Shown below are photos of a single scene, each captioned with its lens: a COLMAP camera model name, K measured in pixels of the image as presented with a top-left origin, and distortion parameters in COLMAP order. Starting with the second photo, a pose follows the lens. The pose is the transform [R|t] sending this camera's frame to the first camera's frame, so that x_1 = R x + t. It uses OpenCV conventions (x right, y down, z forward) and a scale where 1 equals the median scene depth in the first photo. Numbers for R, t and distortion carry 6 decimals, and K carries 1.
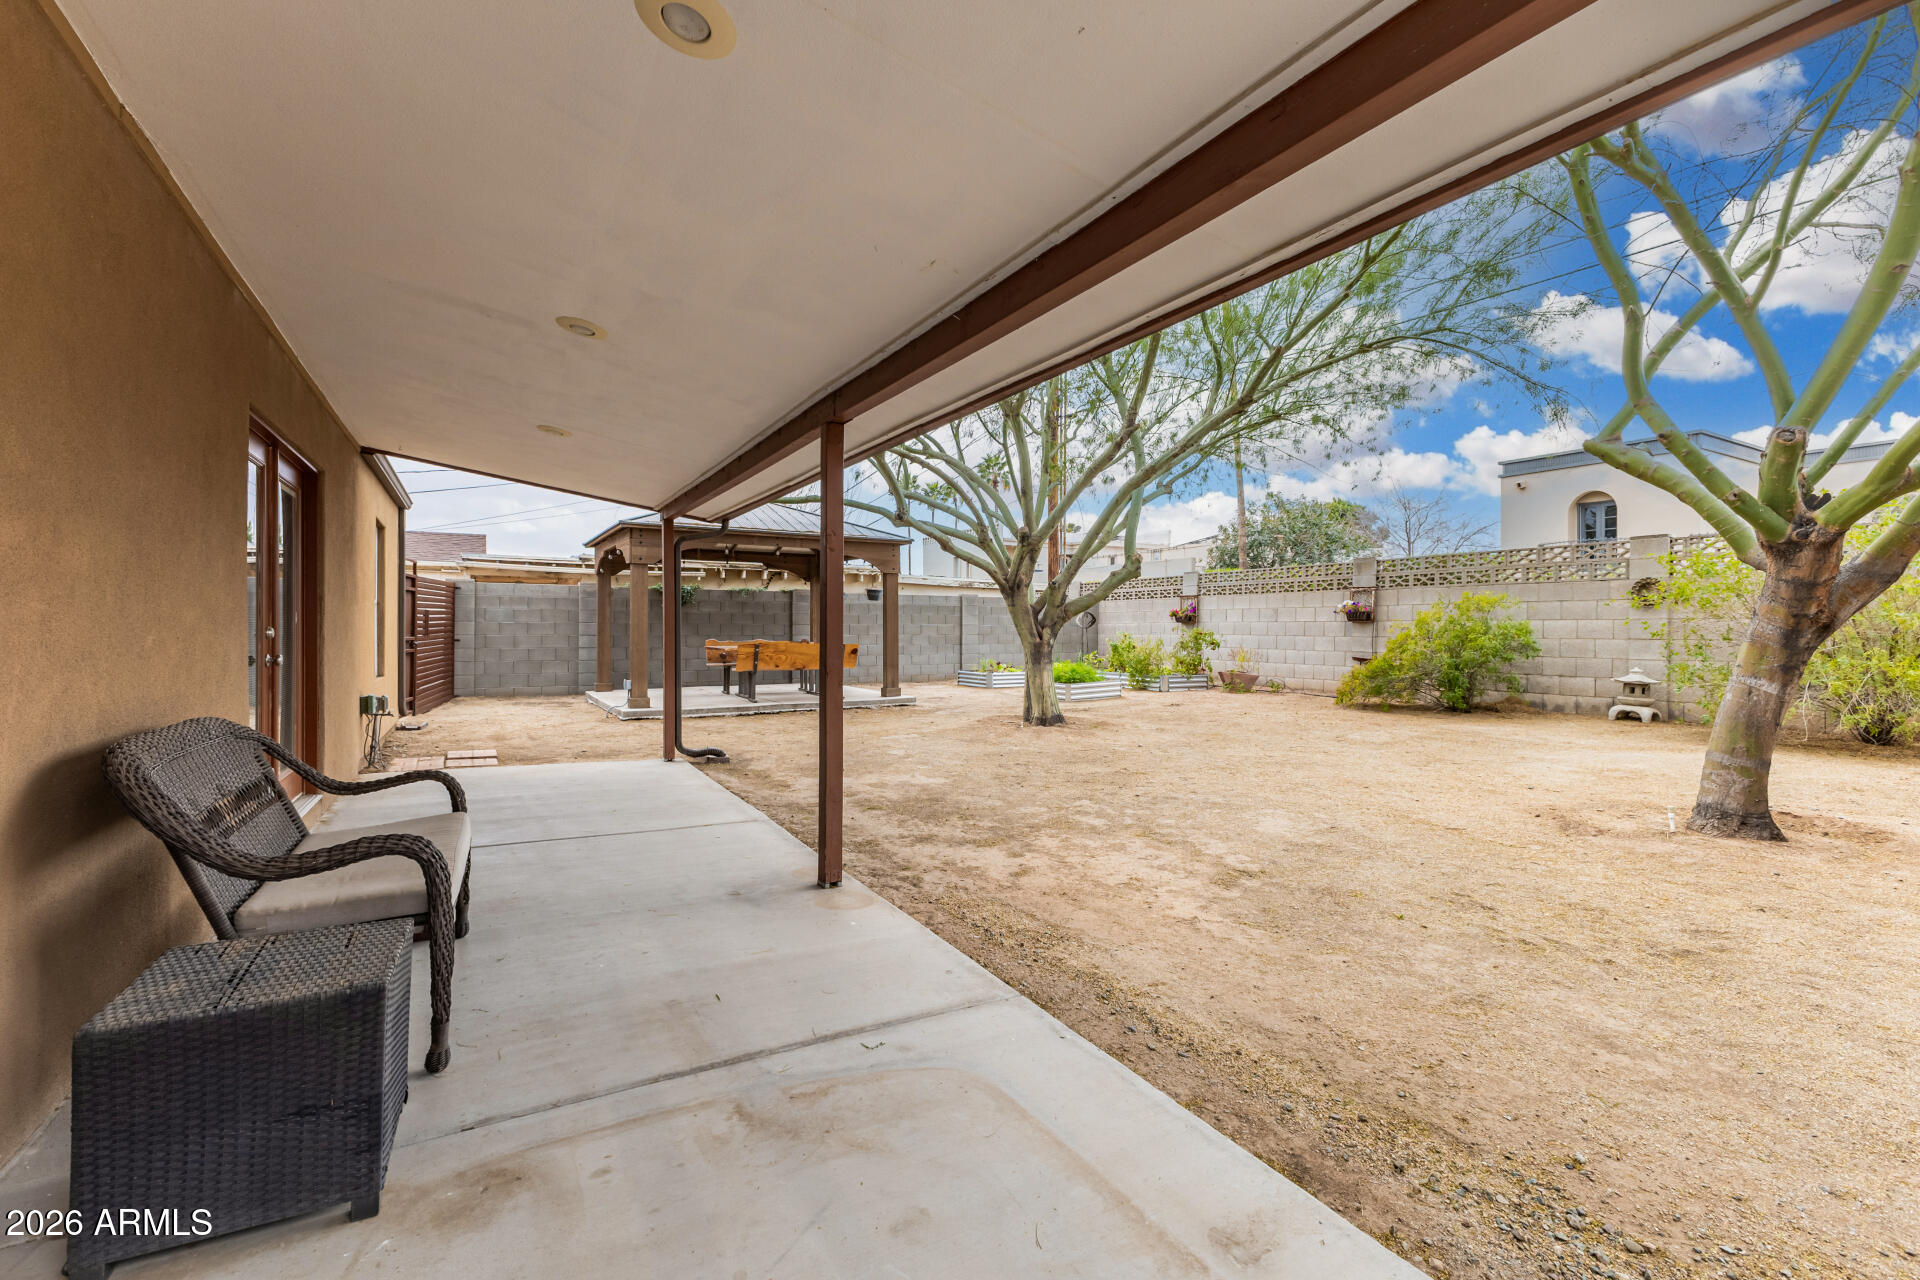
lens RADIAL K [[831.5, 0, 960.0], [0, 831.5, 640.0], [0, 0, 1]] dist [0.004072, 0.000400]
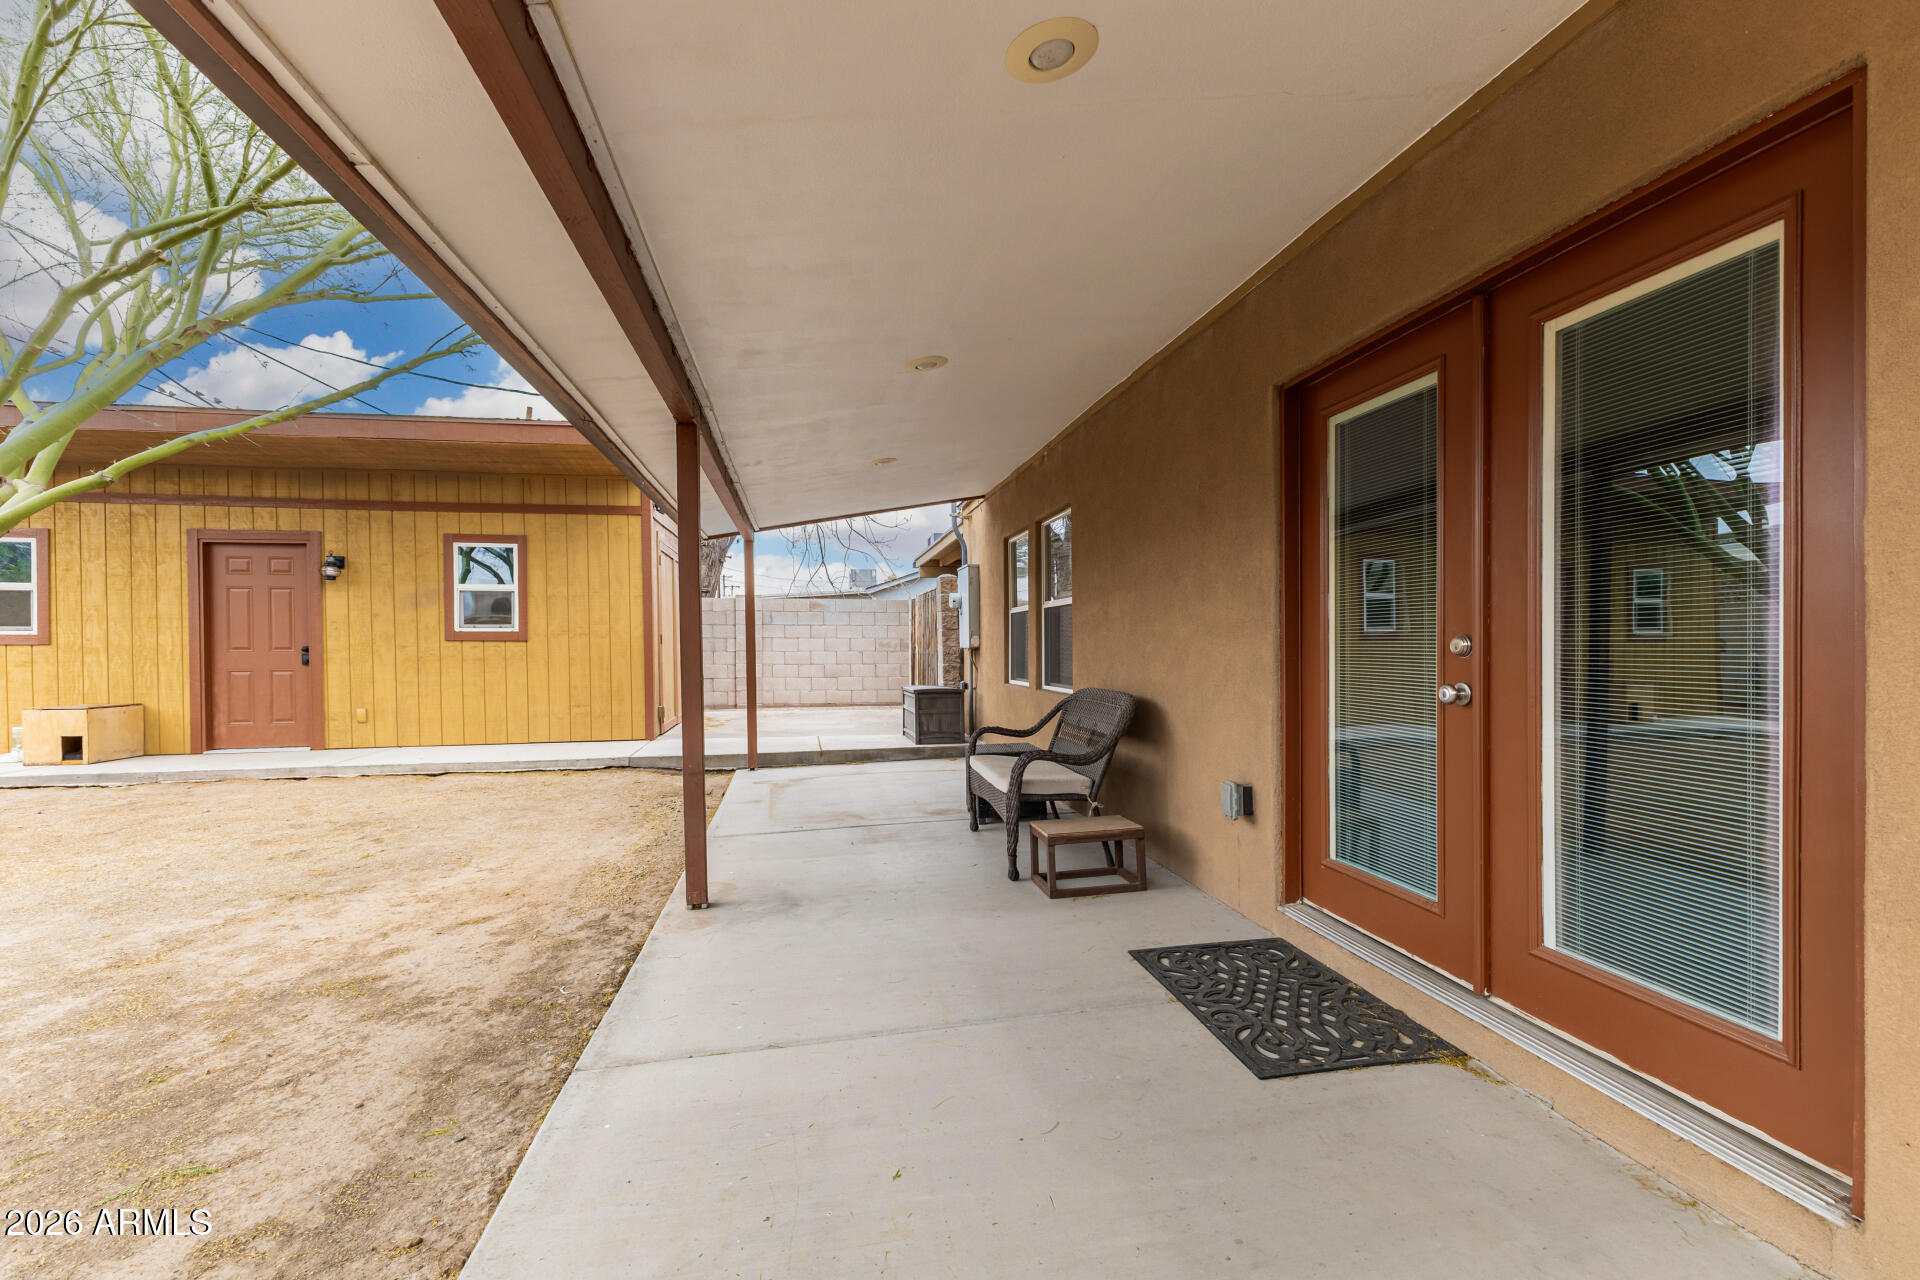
lens RADIAL K [[831.5, 0, 960.0], [0, 831.5, 640.0], [0, 0, 1]] dist [0.004072, 0.000400]
pose [[-0.946192, 0.004036, 0.323581, -0.703110], [0.006493, 0.999958, 0.006515, -0.018665], [-0.323541, 0.008265, -0.946178, 1.679051]]
